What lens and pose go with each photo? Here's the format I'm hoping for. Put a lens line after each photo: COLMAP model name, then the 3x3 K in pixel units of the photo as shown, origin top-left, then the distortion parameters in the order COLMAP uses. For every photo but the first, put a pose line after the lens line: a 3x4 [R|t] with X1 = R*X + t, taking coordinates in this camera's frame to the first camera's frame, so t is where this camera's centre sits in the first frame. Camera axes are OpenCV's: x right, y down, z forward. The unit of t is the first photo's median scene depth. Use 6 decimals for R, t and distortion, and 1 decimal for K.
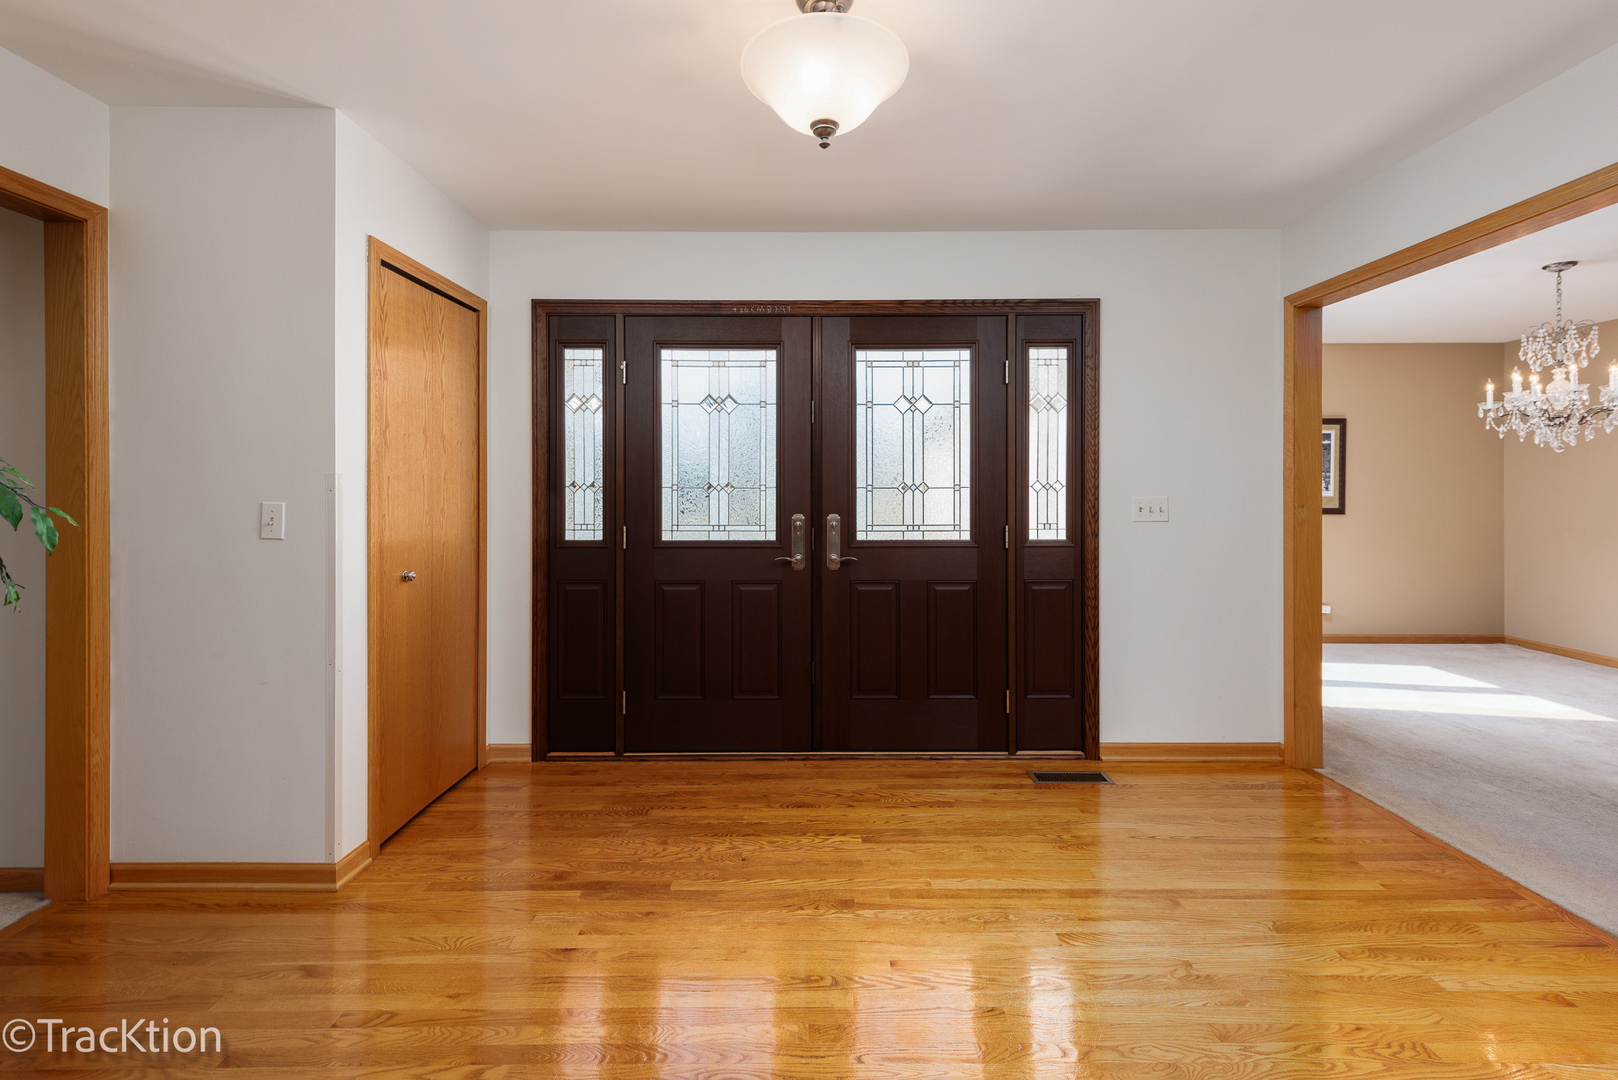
lens RADIAL K [[724.1, 0, 805.1], [0, 724.1, 495.1], [0, 0, 1]] dist [0.009209, -0.000138]
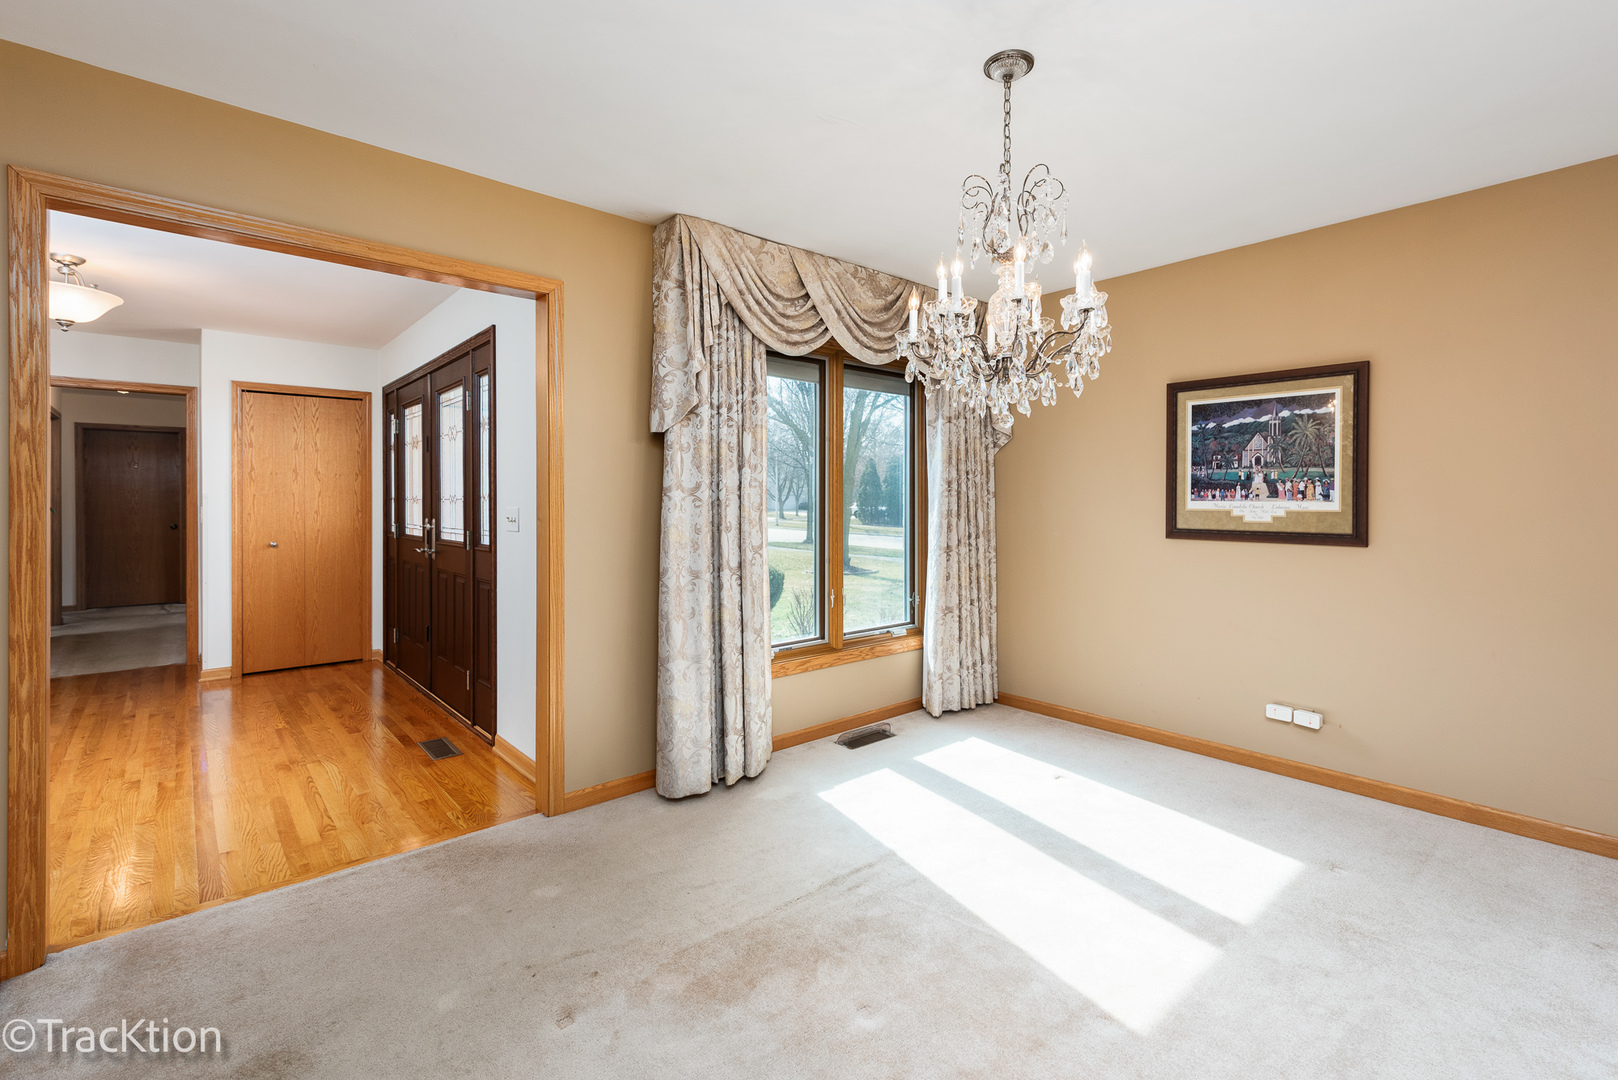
lens RADIAL K [[724.1, 0, 805.1], [0, 724.1, 495.1], [0, 0, 1]] dist [0.009209, -0.000138]
pose [[0.661542, -0.008095, -0.749865, 1.490710], [-0.004169, 0.999887, -0.014472, -0.001360], [0.749897, 0.012700, 0.661433, 0.612156]]
